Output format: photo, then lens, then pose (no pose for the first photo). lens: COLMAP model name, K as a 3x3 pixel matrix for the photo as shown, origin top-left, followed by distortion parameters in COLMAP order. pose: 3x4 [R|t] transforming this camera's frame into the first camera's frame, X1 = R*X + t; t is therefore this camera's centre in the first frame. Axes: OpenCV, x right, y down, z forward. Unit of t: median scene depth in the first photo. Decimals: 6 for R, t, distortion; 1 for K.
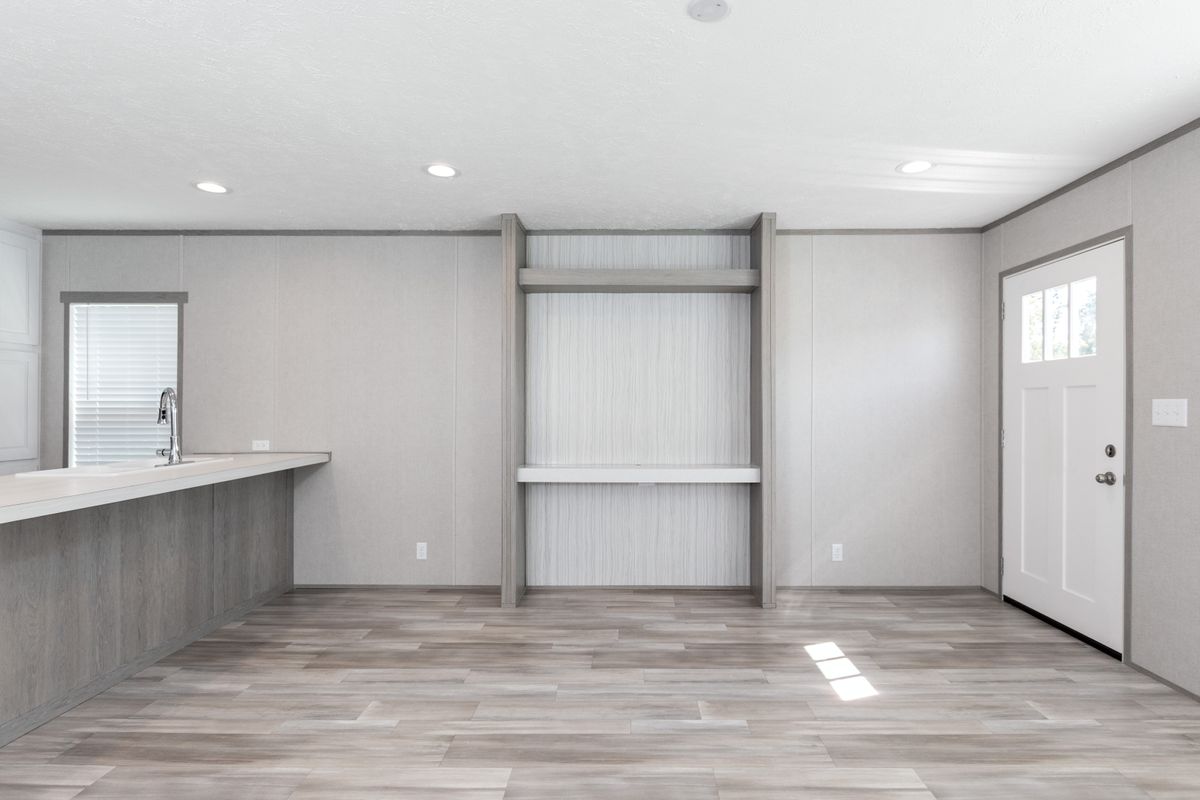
lens RADIAL K [[594.3, 0, 616.7], [0, 594.3, 404.8], [0, 0, 1]] dist [-0.013666, 0.000394]
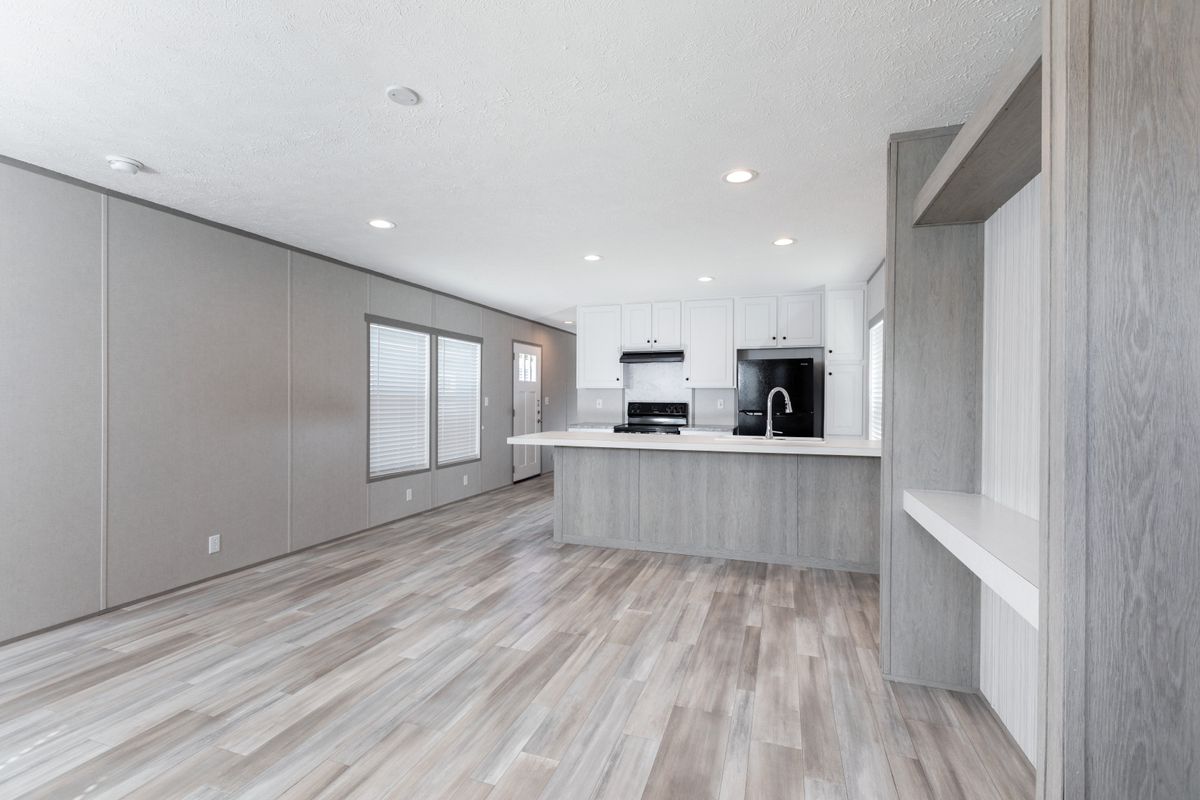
lens RADIAL K [[529.1, 0, 600.0], [0, 529.1, 400.0], [0, 0, 1]] dist [0.000475, 0.000050]
pose [[-0.308574, 0.003019, -0.951196, 0.701203], [-0.003855, 0.999983, 0.004425, -0.002147], [0.951193, 0.005033, -0.308557, 1.099689]]
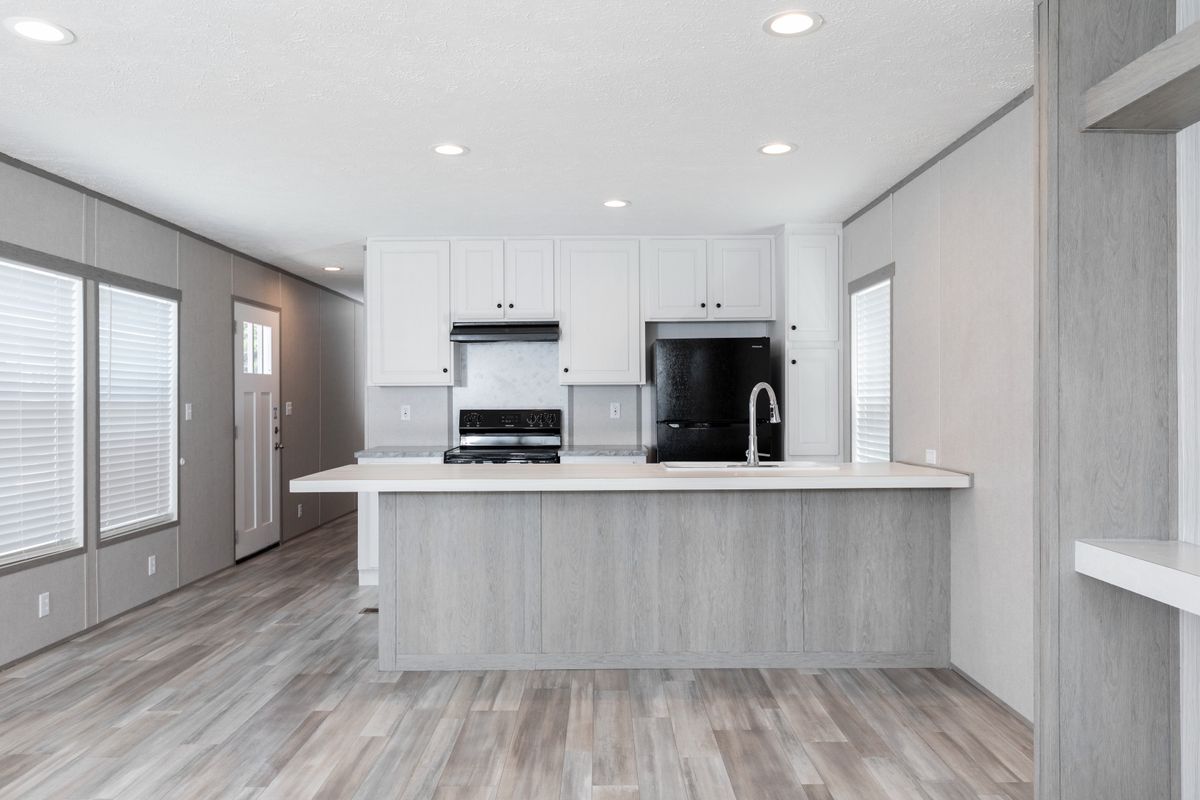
lens RADIAL K [[847.5, 0, 600.0], [0, 847.5, 400.0], [0, 0, 1]] dist [0.001302, -0.004746]
pose [[0.015324, -0.001342, -0.999882, 0.607391], [0.005889, 0.999982, -0.001252, -0.002431], [0.999865, -0.005869, 0.015332, 0.813886]]
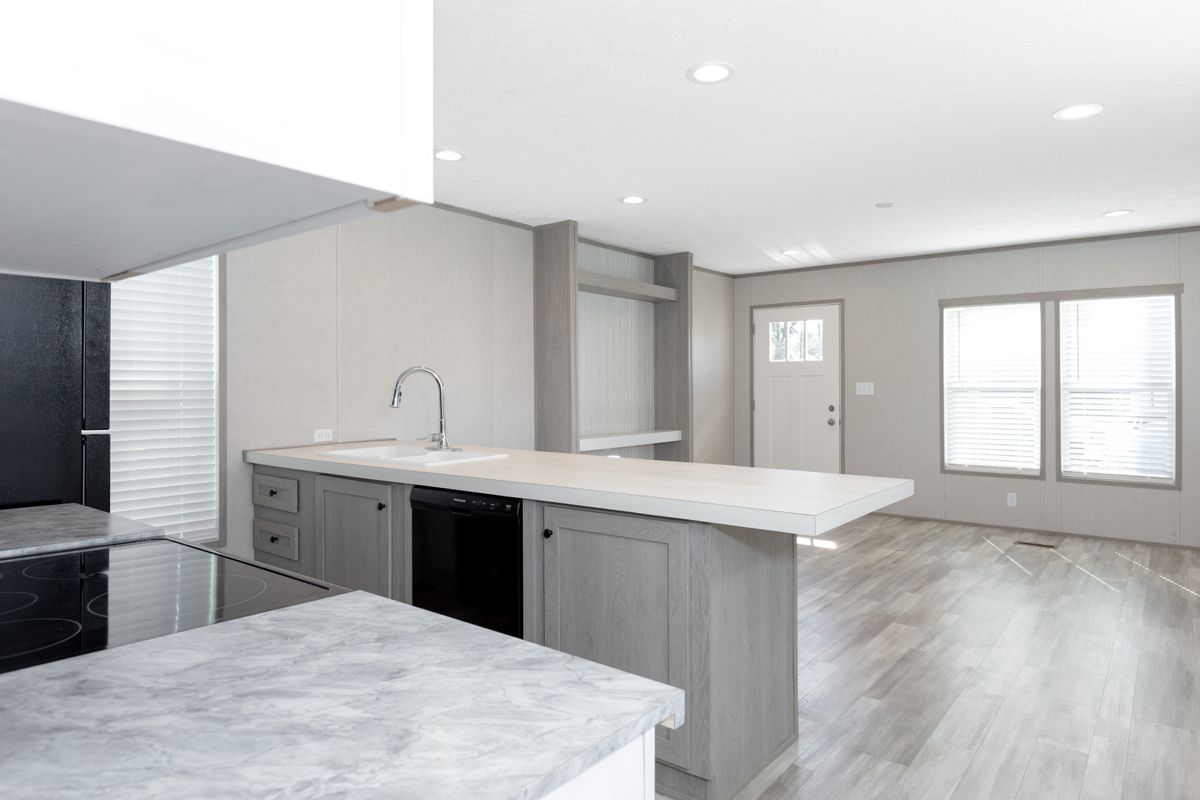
lens RADIAL K [[733.2, 0, 600.0], [0, 733.2, 400.0], [0, 0, 1]] dist [-0.000002, -0.000900]
pose [[0.602347, -0.015219, 0.798089, -1.651332], [0.001095, 0.999833, 0.018240, 0.003074], [-0.798233, -0.010113, 0.602263, 0.123724]]
